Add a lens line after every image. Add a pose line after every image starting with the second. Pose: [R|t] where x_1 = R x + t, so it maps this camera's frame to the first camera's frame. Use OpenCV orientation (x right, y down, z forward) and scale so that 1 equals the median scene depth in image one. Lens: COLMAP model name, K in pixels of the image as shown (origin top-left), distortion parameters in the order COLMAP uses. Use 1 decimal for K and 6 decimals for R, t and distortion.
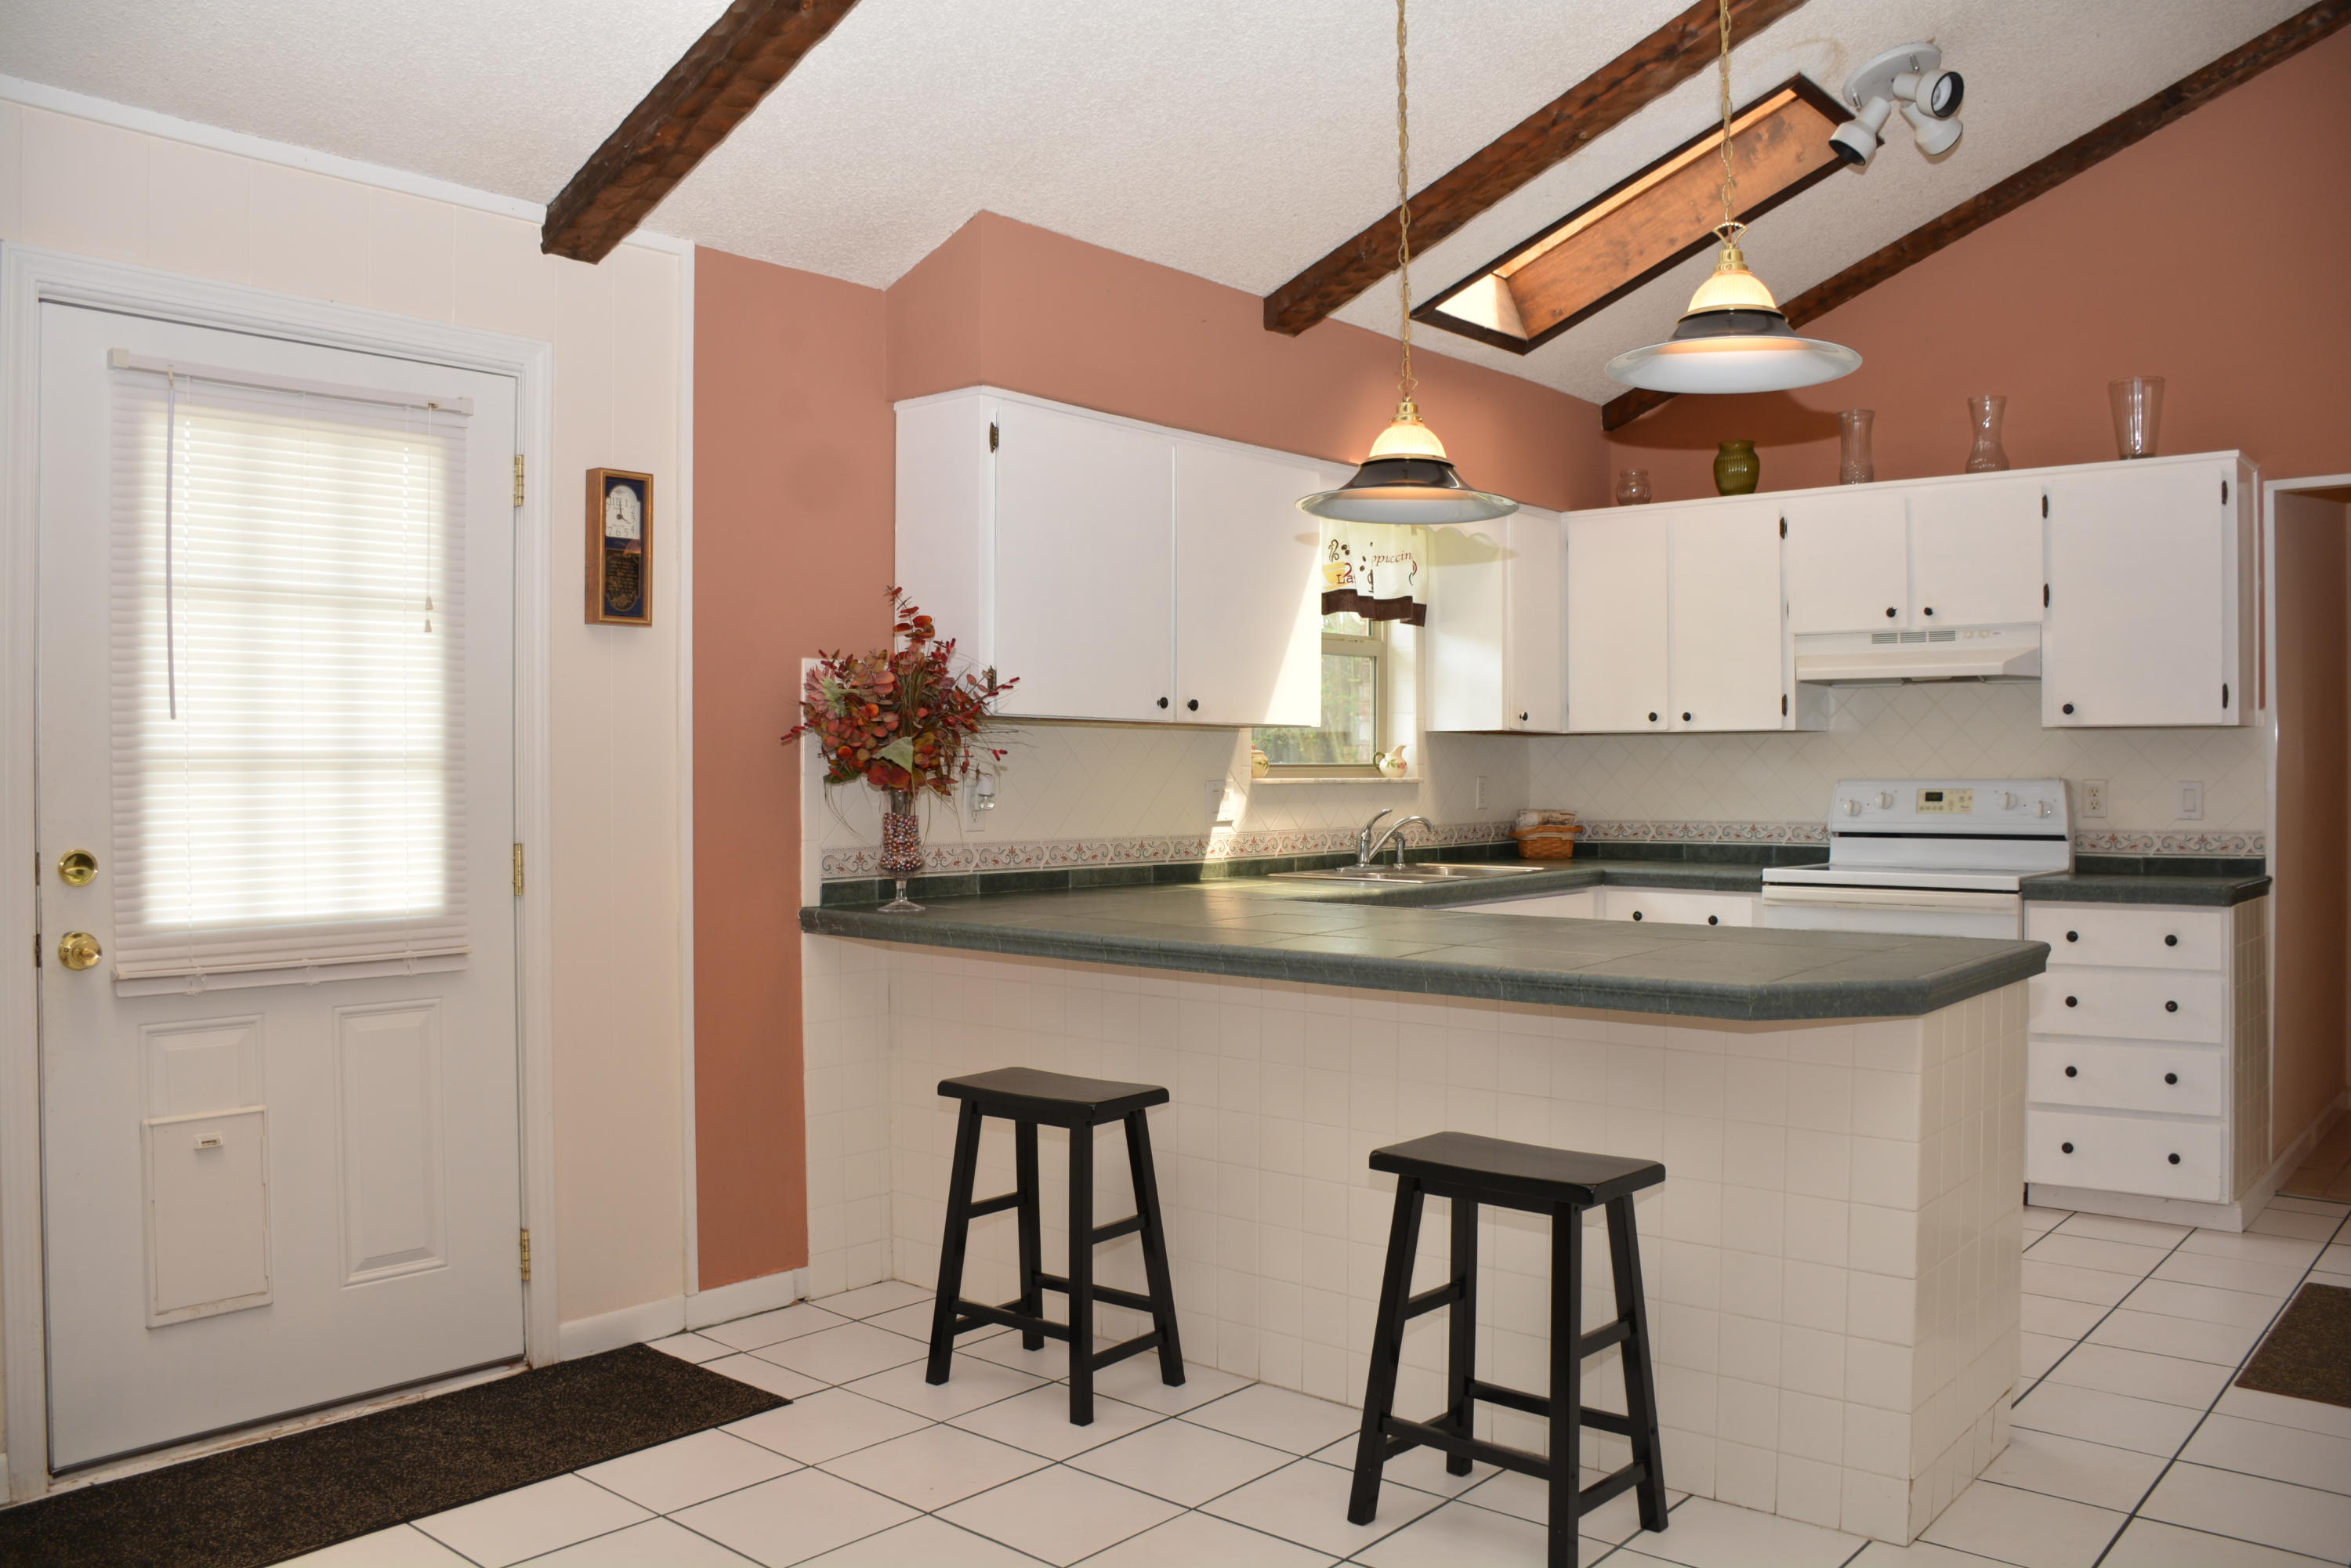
lens RADIAL K [[1846.0, 0, 1164.5], [0, 1846.0, 790.8], [0, 0, 1]] dist [-0.154898, 0.108395]
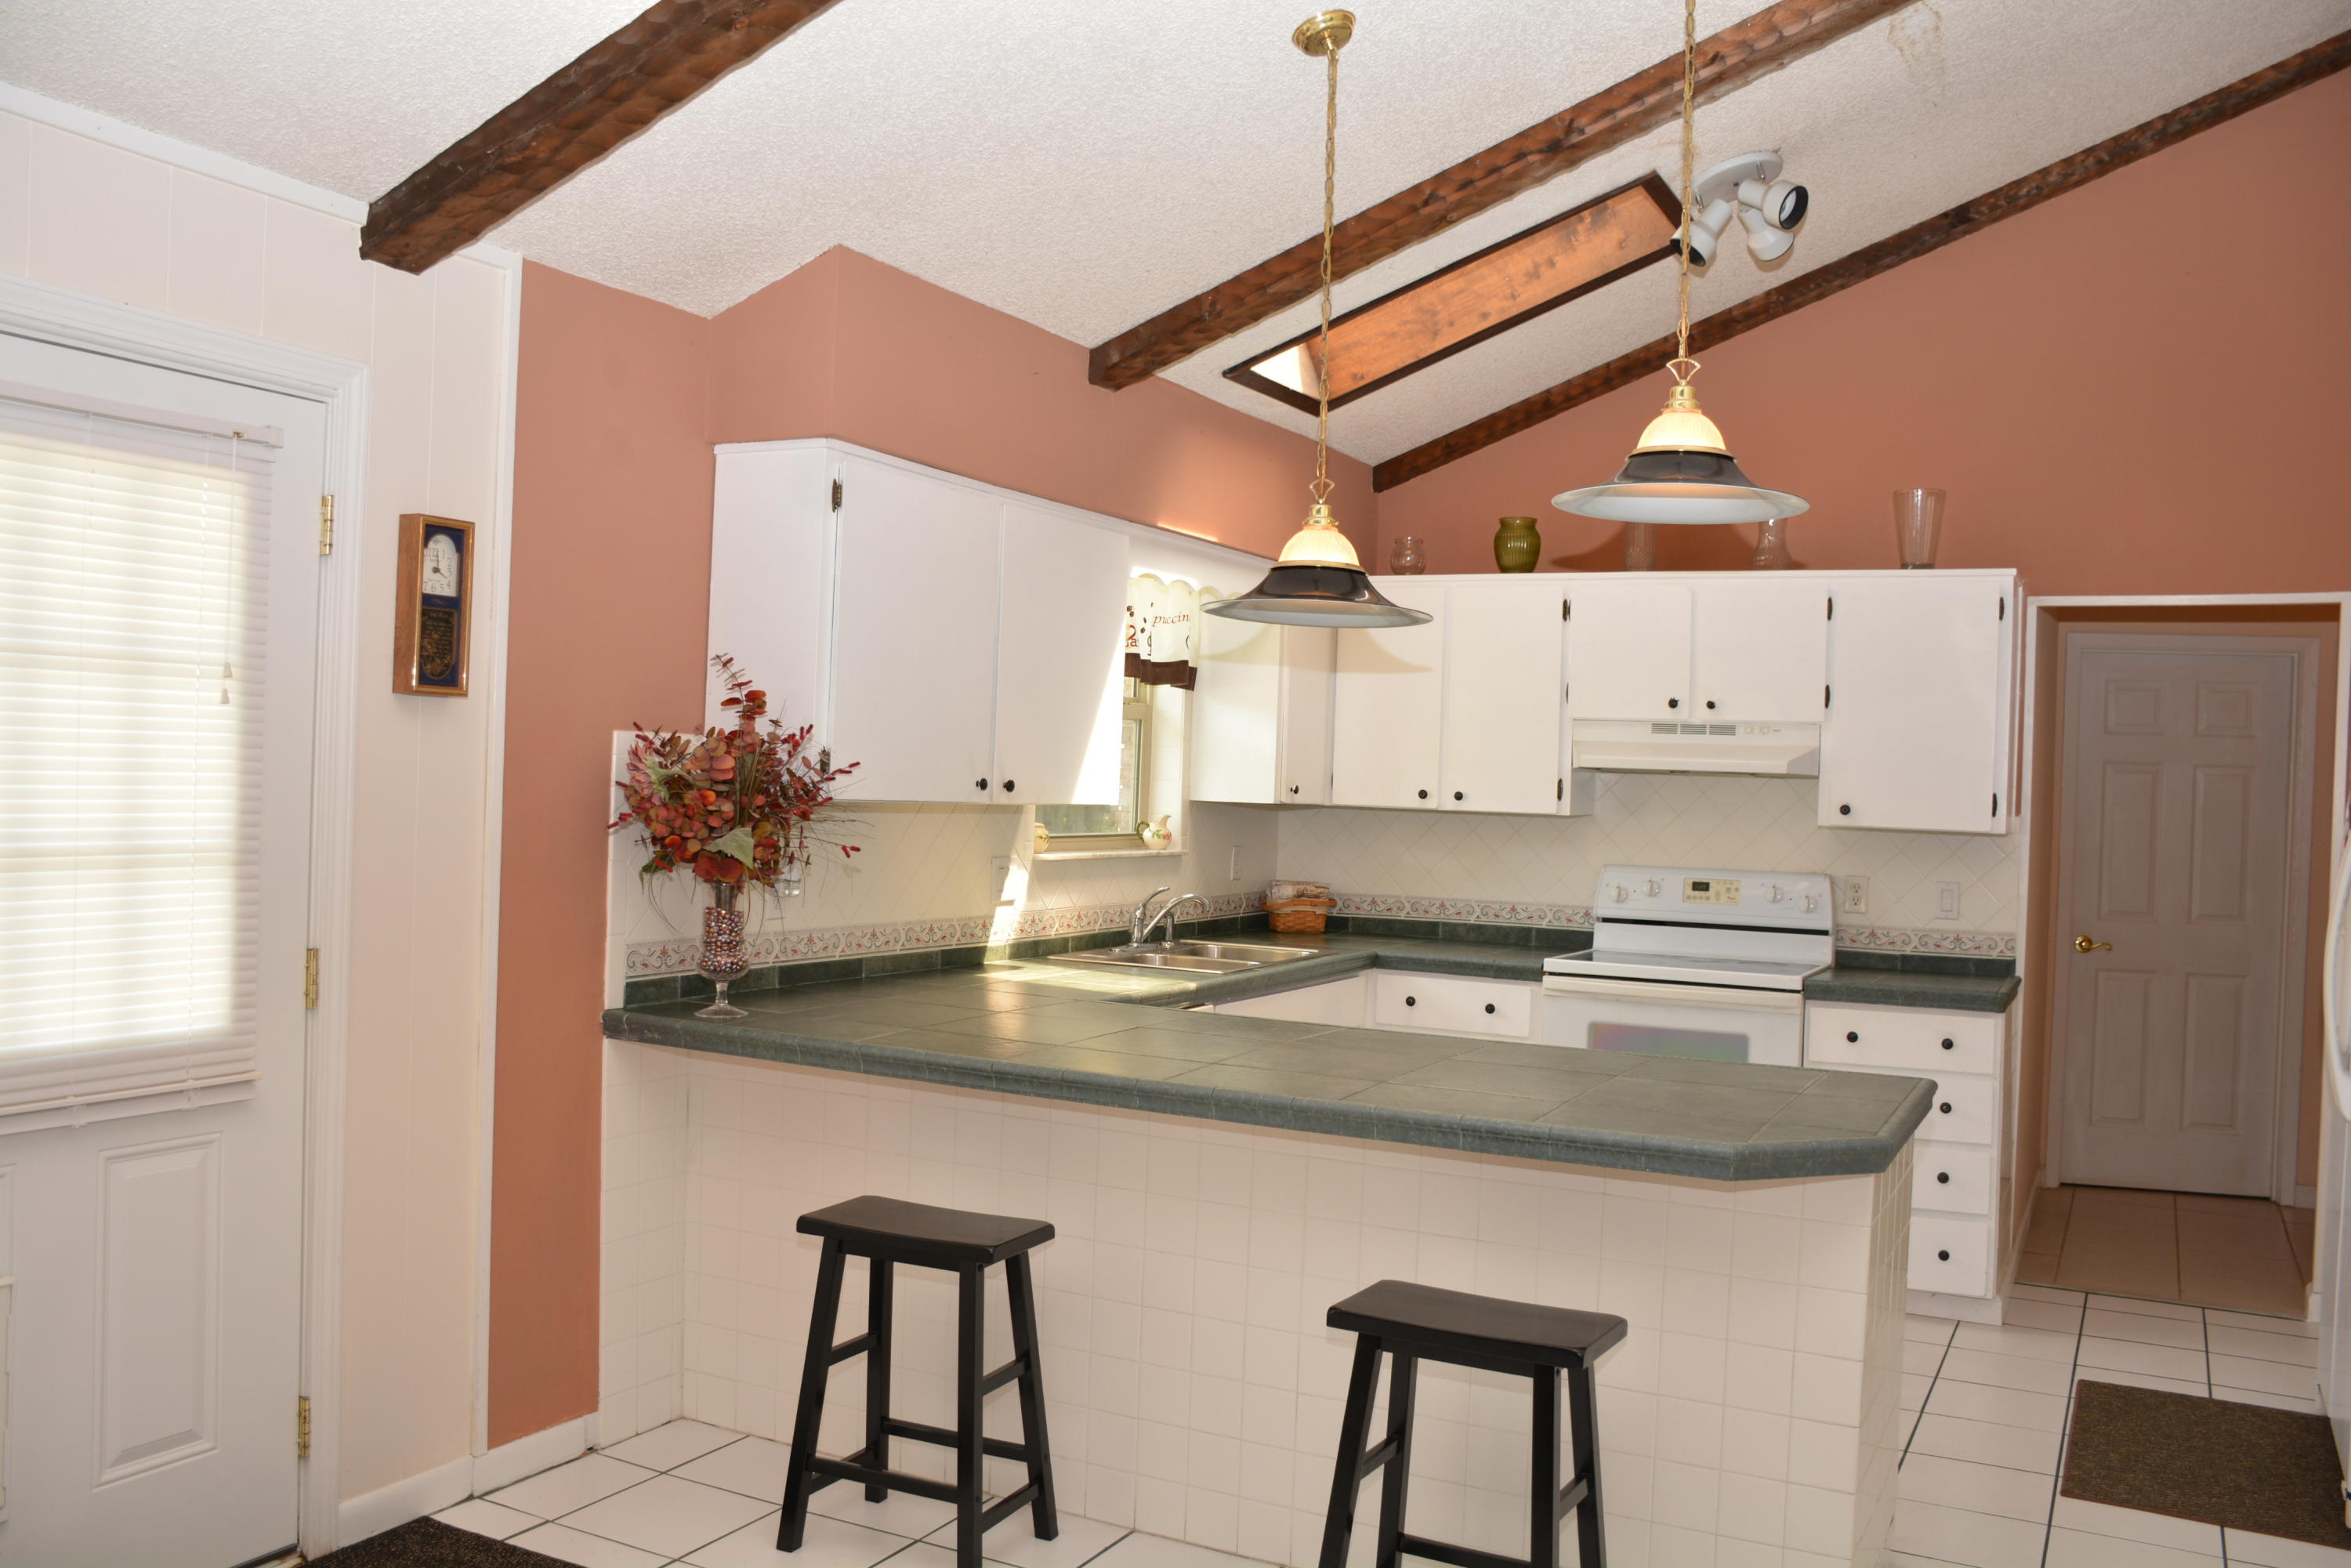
lens RADIAL K [[1962.9, 0, 1169.0], [0, 1962.9, 794.1], [0, 0, 1]] dist [-0.130566, 0.124403]
pose [[0.972198, 0.033065, 0.231813, -0.139361], [-0.033563, 0.999435, -0.001798, -0.044441], [-0.231742, -0.006033, 0.972759, 0.017257]]
